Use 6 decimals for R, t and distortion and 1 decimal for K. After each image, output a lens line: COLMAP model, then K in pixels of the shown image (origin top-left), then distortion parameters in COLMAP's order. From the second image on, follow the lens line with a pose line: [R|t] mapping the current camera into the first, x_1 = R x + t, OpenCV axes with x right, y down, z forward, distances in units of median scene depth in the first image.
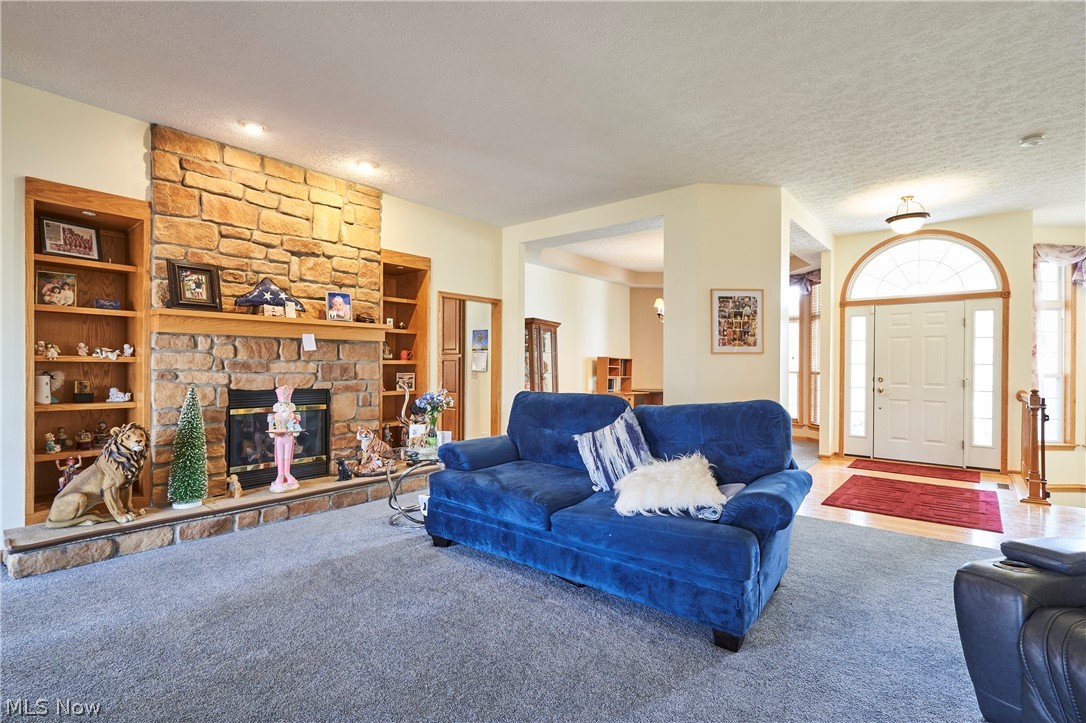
lens RADIAL K [[506.4, 0, 541.3], [0, 506.4, 365.4], [0, 0, 1]] dist [-0.000498, 0.000779]
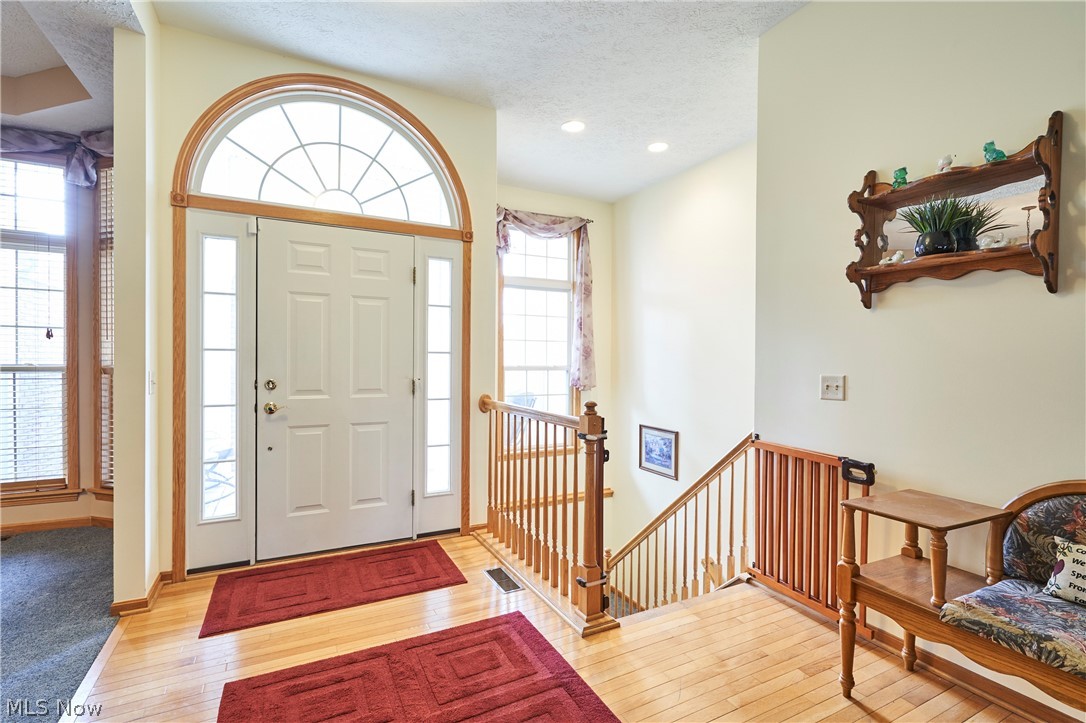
lens RADIAL K [[506.4, 0, 541.3], [0, 506.4, 365.4], [0, 0, 1]] dist [-0.000498, 0.000779]
pose [[0.385500, -0.015068, 0.922585, 0.351297], [-0.004329, 0.999826, 0.018138, 0.001510], [-0.922698, -0.010986, 0.385367, 0.609949]]
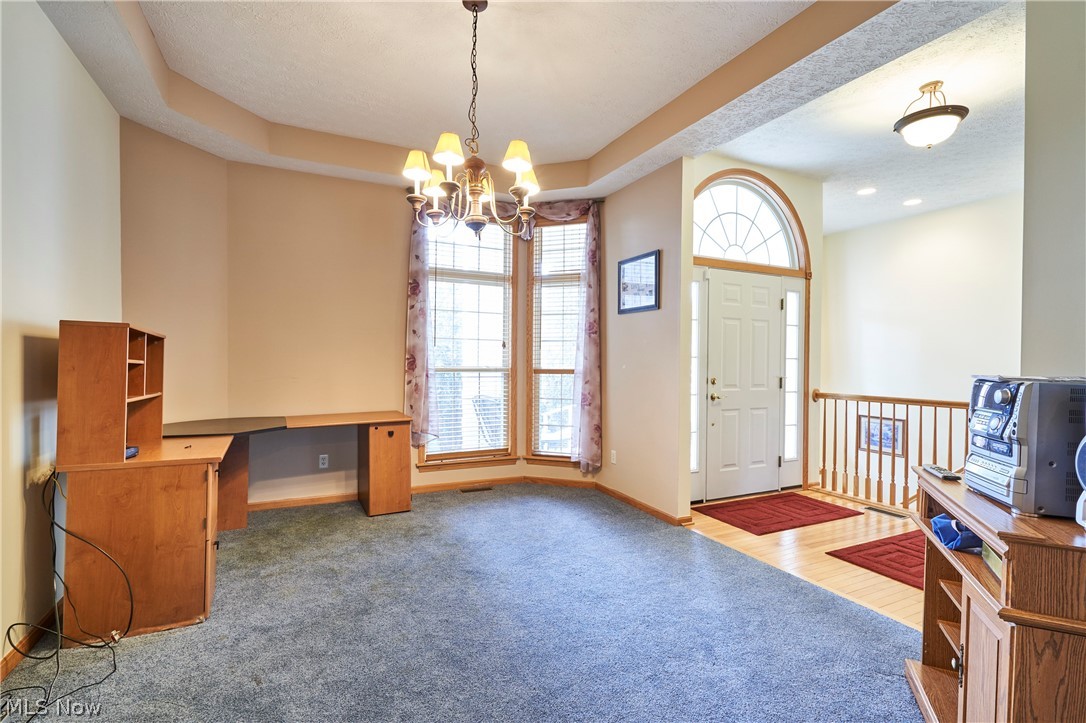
lens RADIAL K [[506.4, 0, 541.3], [0, 506.4, 365.4], [0, 0, 1]] dist [-0.000498, 0.000779]
pose [[0.406478, -0.012257, 0.913578, -0.024759], [-0.005671, 0.999857, 0.015938, -0.001658], [-0.913643, -0.011659, 0.406350, 0.943949]]
